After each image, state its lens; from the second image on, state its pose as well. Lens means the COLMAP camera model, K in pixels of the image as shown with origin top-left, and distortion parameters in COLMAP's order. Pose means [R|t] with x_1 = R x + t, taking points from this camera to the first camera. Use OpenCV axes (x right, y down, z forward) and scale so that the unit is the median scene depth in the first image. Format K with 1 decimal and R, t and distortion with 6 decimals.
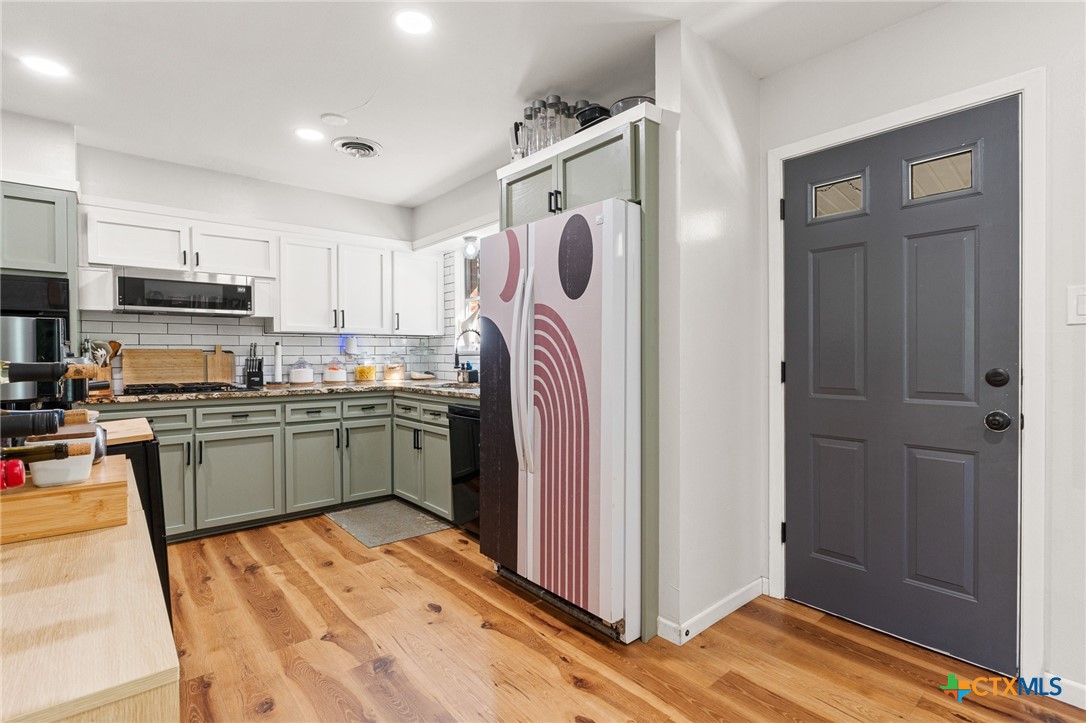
lens RADIAL K [[515.2, 0, 543.0], [0, 515.2, 361.5], [0, 0, 1]] dist [-0.003199, -0.000108]
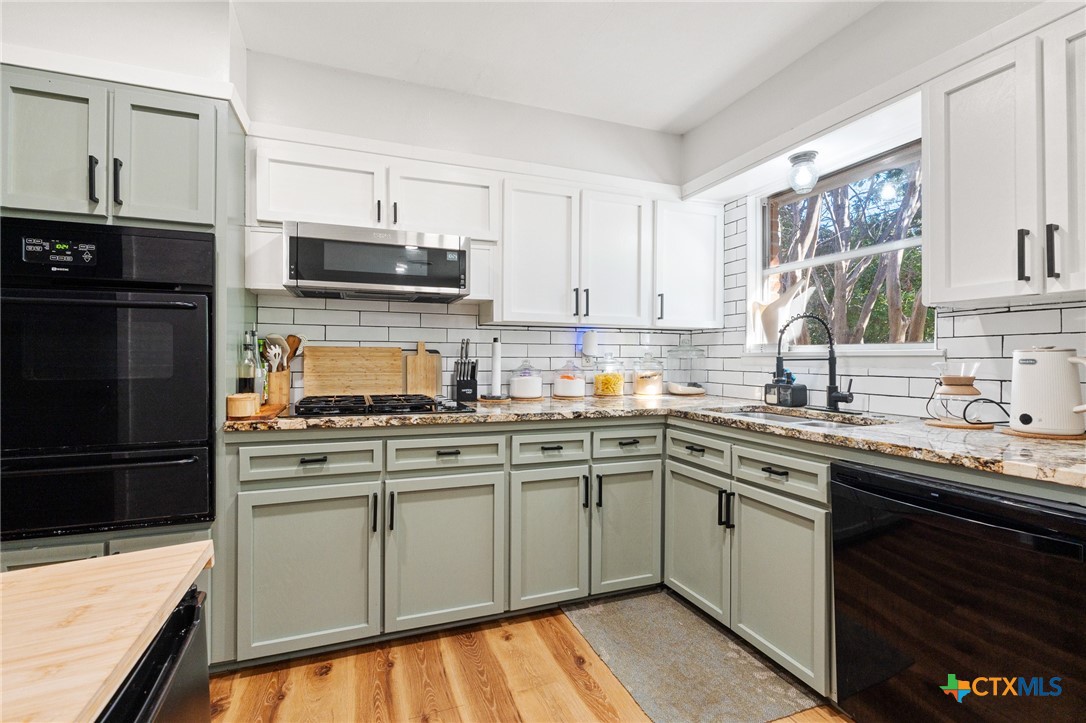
lens RADIAL K [[507.7, 0, 543.0], [0, 507.7, 361.5], [0, 0, 1]] dist [0.001940, -0.000105]
pose [[0.942995, 0.011450, -0.332609, -0.248668], [-0.013649, 0.999898, -0.004274, -0.004144], [0.332526, 0.008570, 0.943055, 0.410414]]
